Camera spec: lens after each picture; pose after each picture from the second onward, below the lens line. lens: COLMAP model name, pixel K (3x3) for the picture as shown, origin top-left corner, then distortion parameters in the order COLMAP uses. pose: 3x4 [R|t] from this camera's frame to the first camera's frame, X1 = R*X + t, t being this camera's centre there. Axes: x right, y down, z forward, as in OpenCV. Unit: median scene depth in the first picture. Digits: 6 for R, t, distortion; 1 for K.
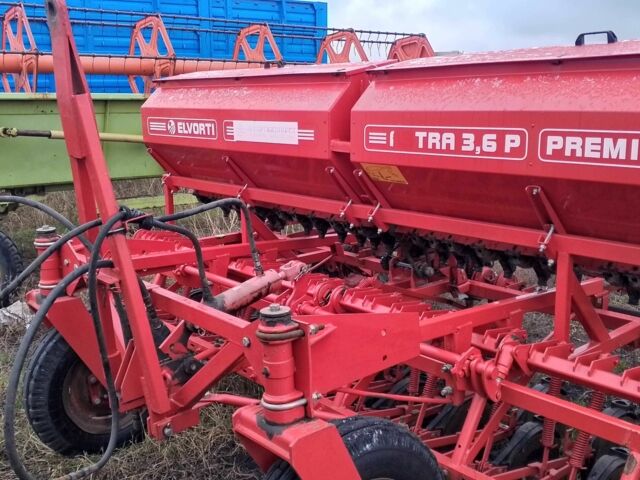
lens RADIAL K [[635.2, 0, 320.0], [0, 635.2, 240.0], [0, 0, 1]] dist [0.171647, -0.258324]
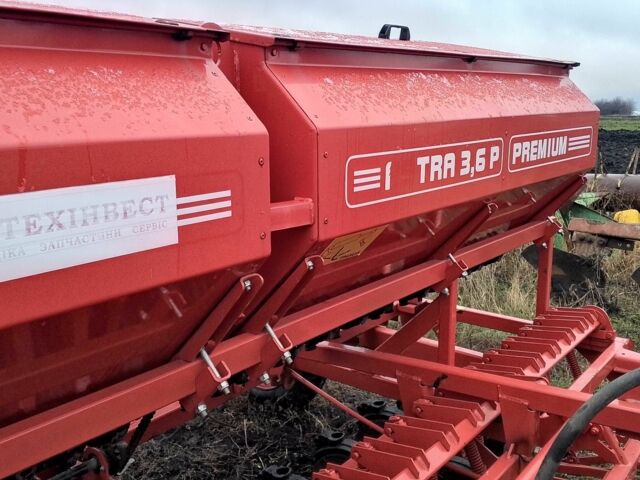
lens RADIAL K [[692.4, 0, 320.0], [0, 692.4, 240.0], [0, 0, 1]] dist [0.209884, -0.694826]
pose [[-0.183676, -0.199758, 0.962476, -0.381204], [0.204748, 0.949884, 0.236218, -0.218113], [-0.961427, 0.240452, -0.133571, 0.972509]]
